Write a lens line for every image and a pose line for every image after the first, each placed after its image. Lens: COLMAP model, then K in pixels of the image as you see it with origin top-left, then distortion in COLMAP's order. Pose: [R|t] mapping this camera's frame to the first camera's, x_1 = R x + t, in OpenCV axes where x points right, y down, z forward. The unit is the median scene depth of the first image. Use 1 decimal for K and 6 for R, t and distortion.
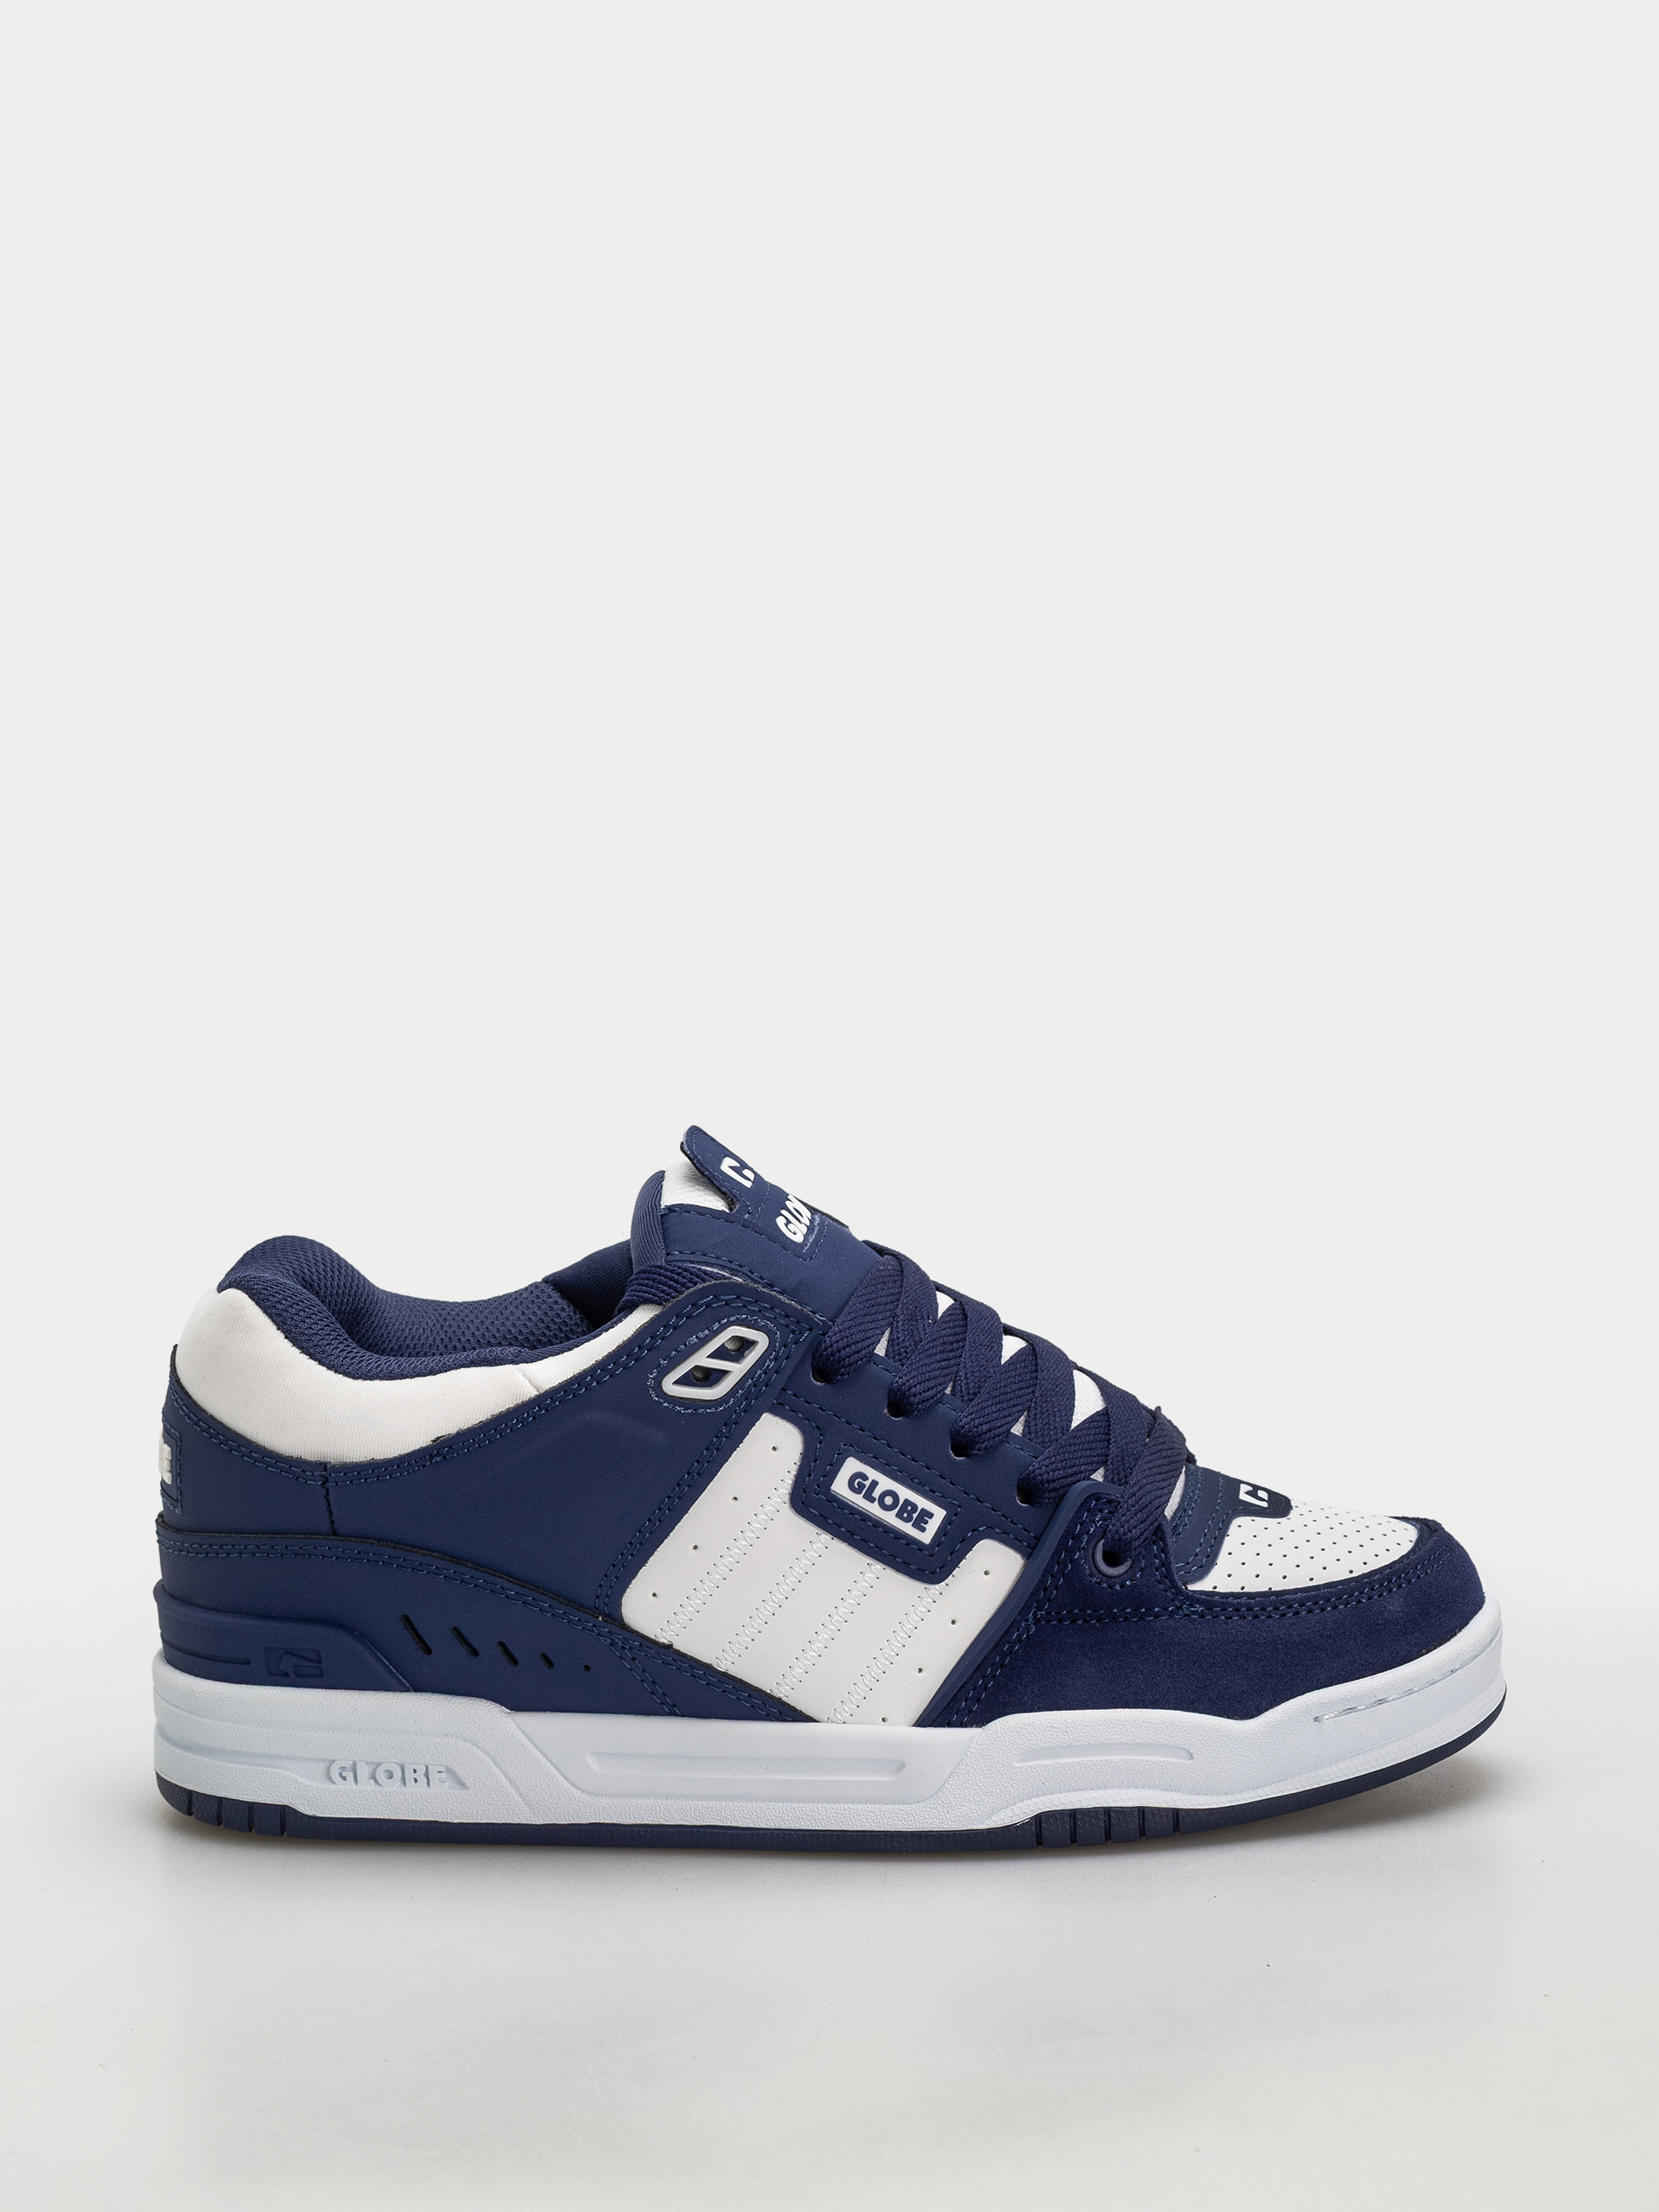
lens RADIAL K [[5805.4, 0, 829.5], [0, 5805.4, 1106.0], [0, 0, 1]] dist [0.095252, -0.580768]
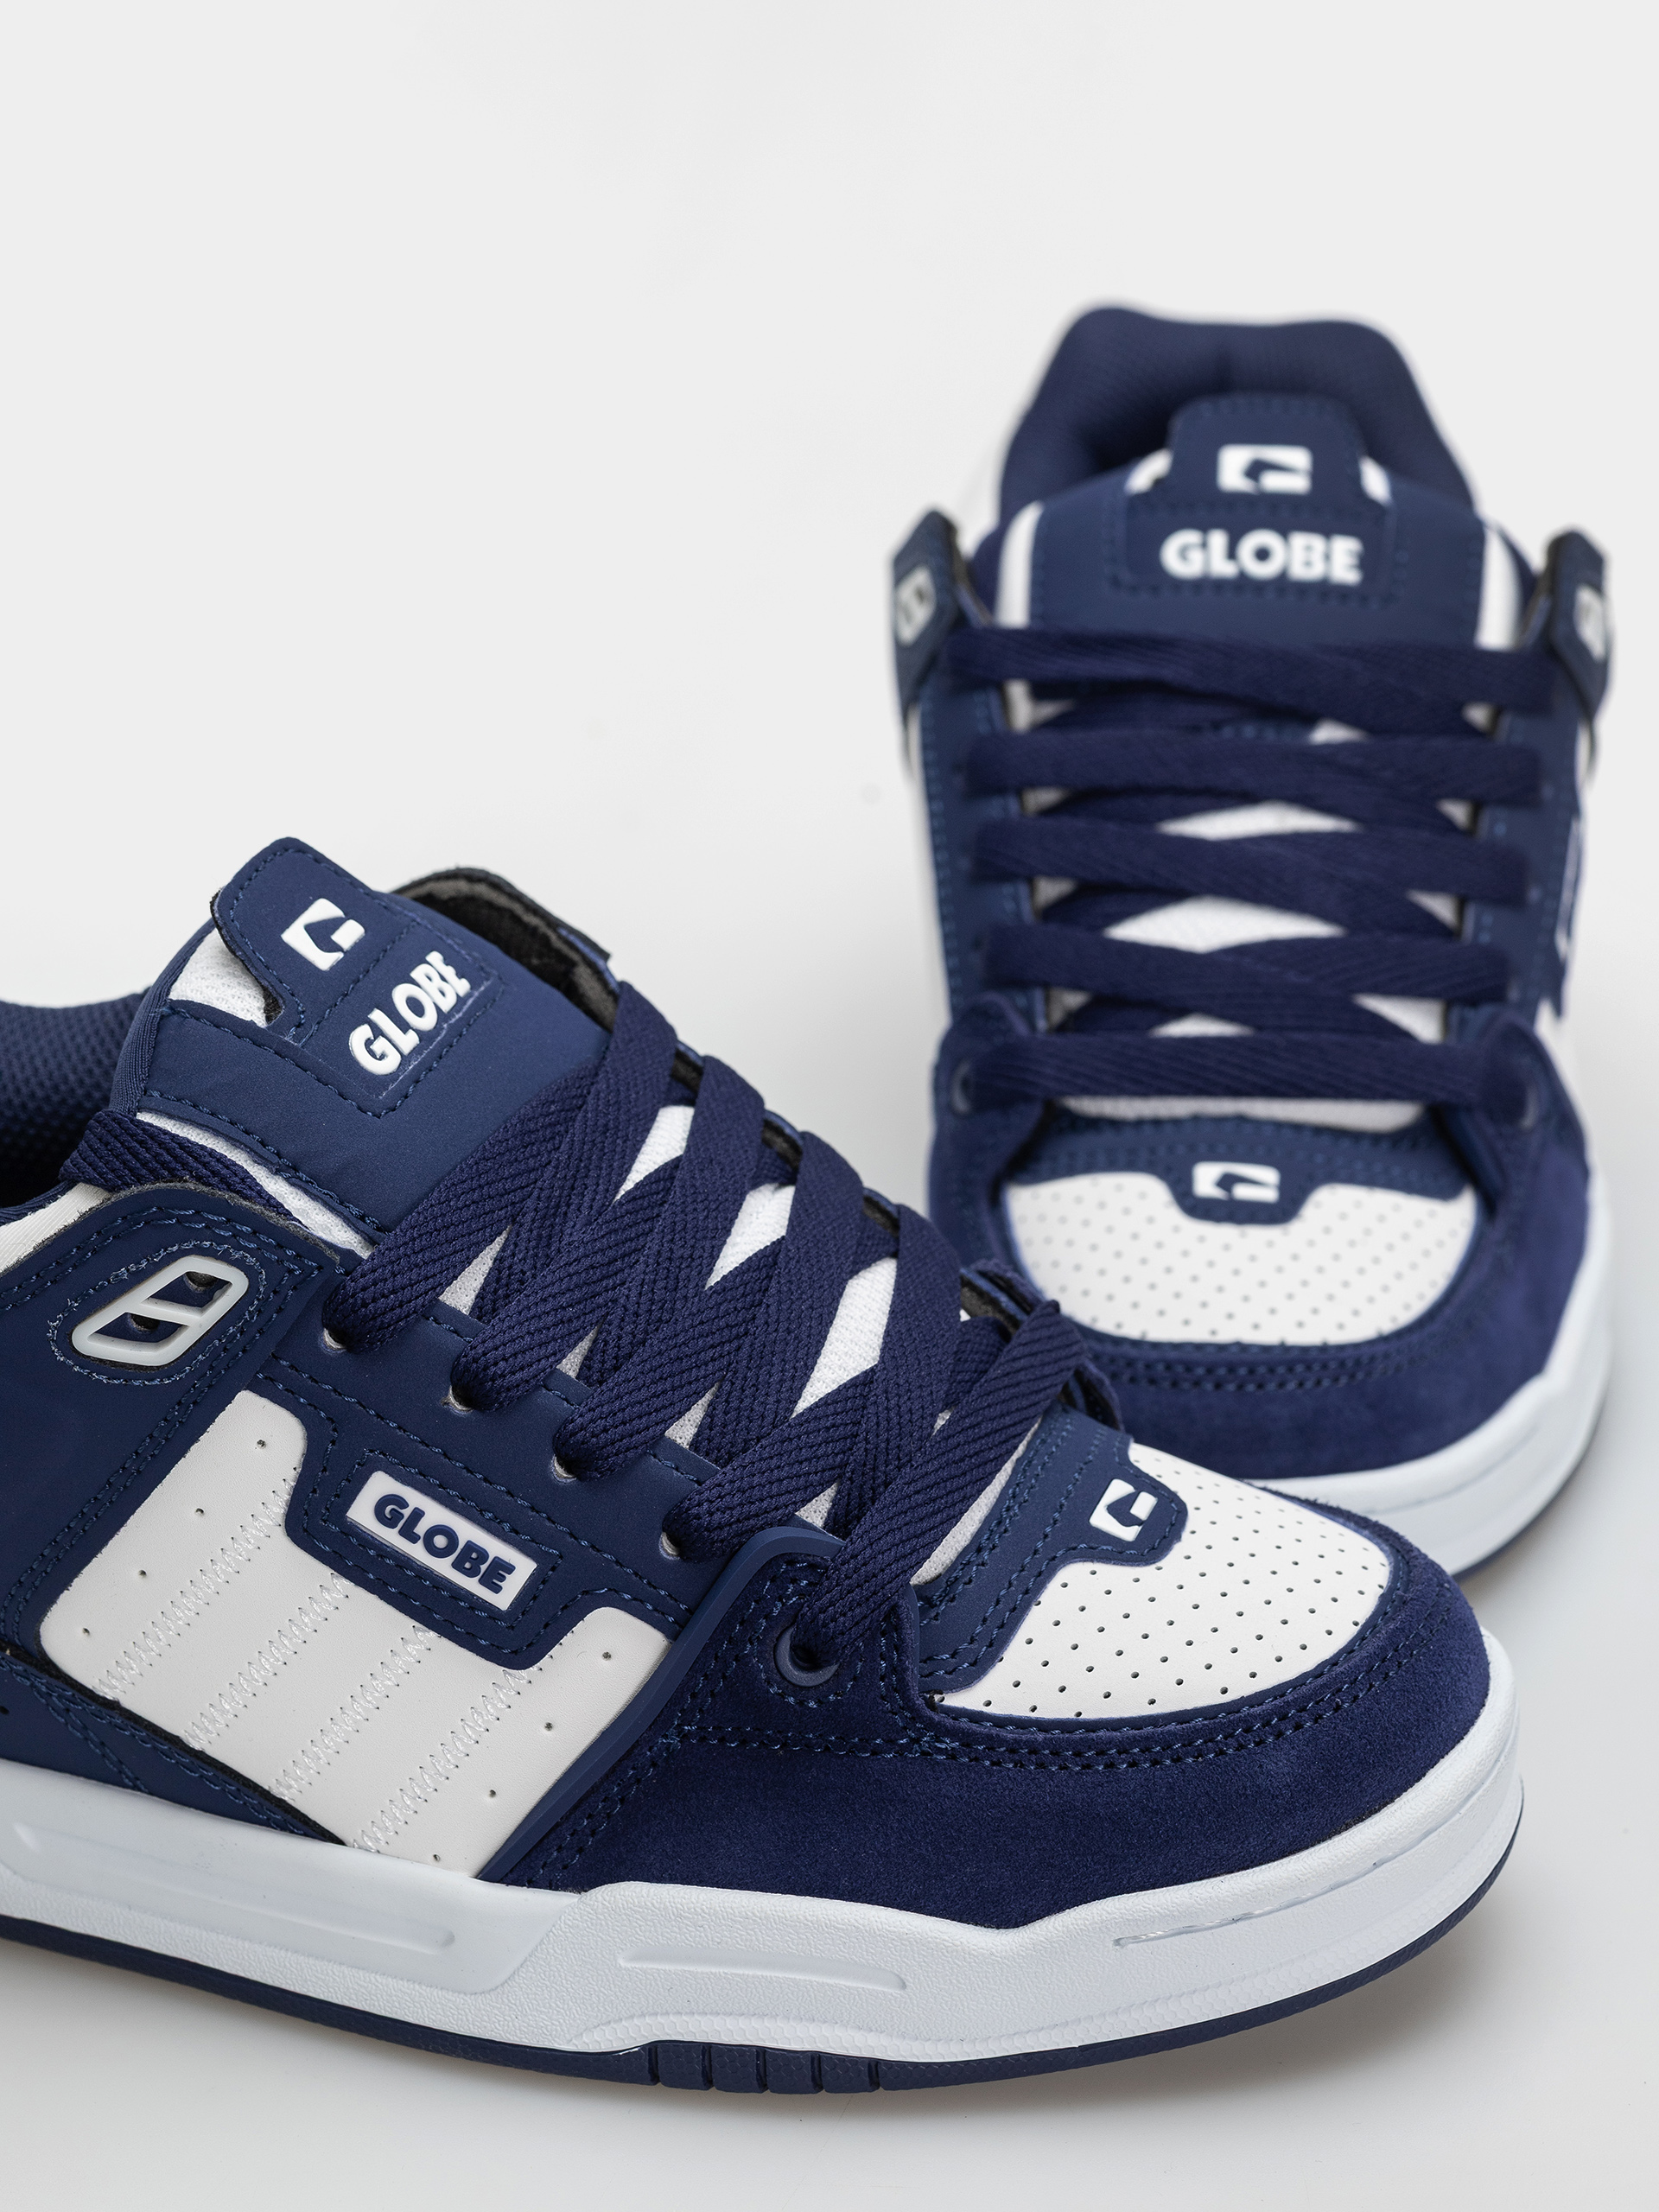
lens RADIAL K [[5805.4, 0, 829.5], [0, 5805.4, 1106.0], [0, 0, 1]] dist [0.095252, -0.580768]
pose [[0.973179, 0.107331, -0.203476, 0.170921], [-0.054478, 0.966854, 0.249450, -0.133099], [0.223505, -0.231674, 0.946769, 0.433232]]
